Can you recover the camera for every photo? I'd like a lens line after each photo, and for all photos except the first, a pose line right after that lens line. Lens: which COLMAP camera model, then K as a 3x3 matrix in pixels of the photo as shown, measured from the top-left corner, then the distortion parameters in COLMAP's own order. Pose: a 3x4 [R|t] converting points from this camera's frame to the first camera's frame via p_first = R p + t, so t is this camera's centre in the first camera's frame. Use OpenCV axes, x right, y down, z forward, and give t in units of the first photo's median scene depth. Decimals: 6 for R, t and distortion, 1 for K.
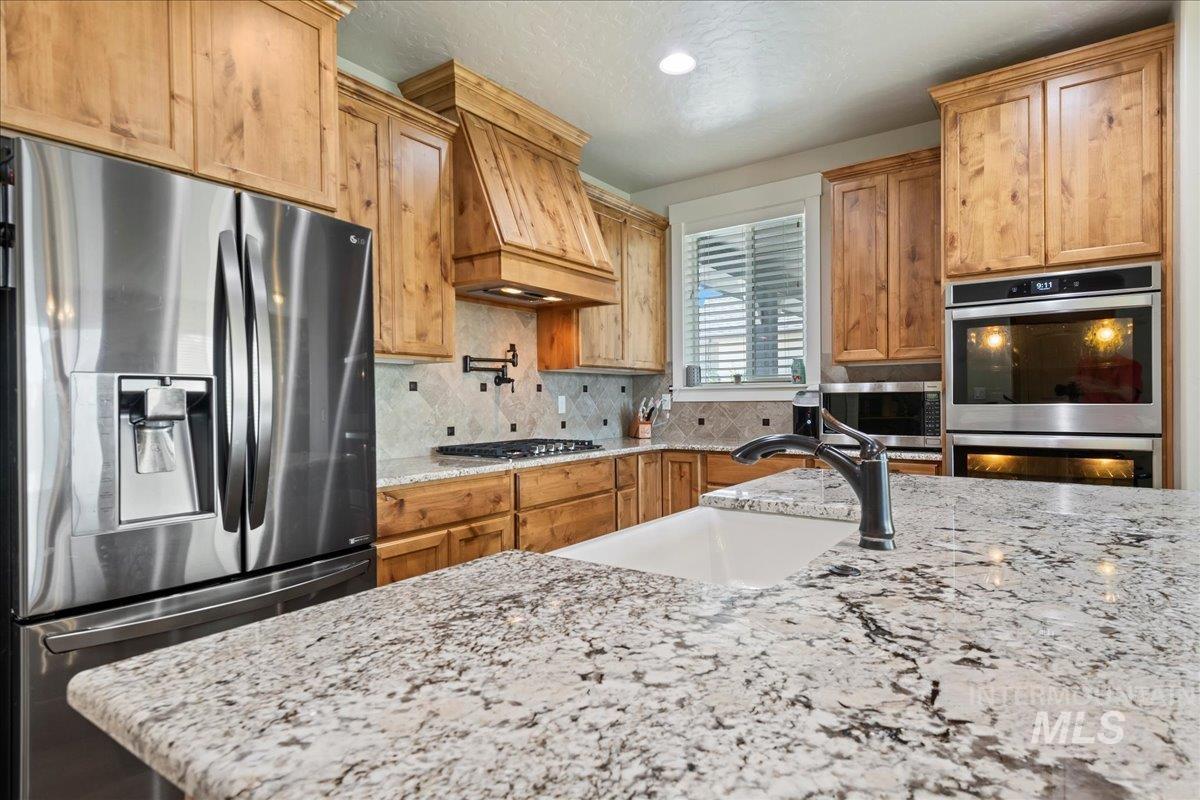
lens RADIAL K [[633.5, 0, 600.0], [0, 633.5, 400.0], [0, 0, 1]] dist [0.029453, -0.015293]
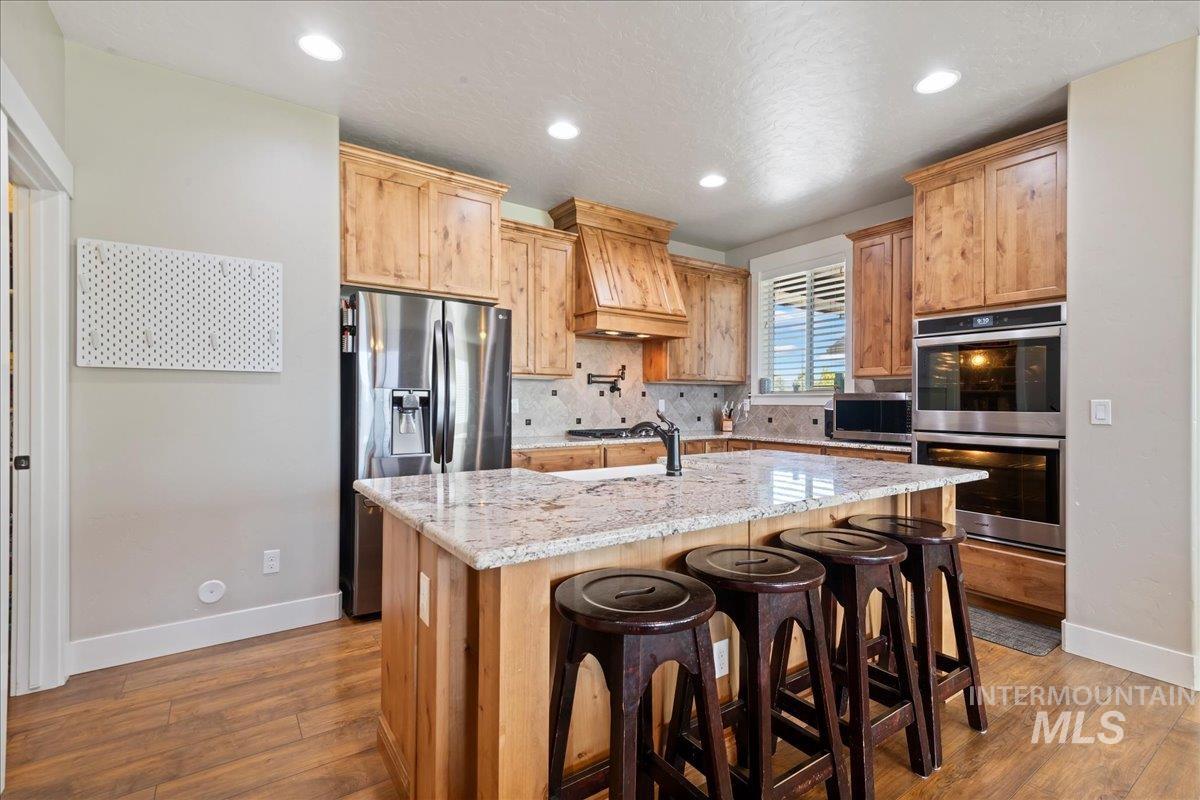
lens RADIAL K [[536.1, 0, 600.0], [0, 536.1, 400.0], [0, 0, 1]] dist [0.025114, -0.000159]
pose [[0.941156, 0.012862, -0.337727, 0.288992], [-0.013585, 0.999908, 0.000223, -0.005177], [0.337698, 0.004378, 0.941244, -0.270138]]
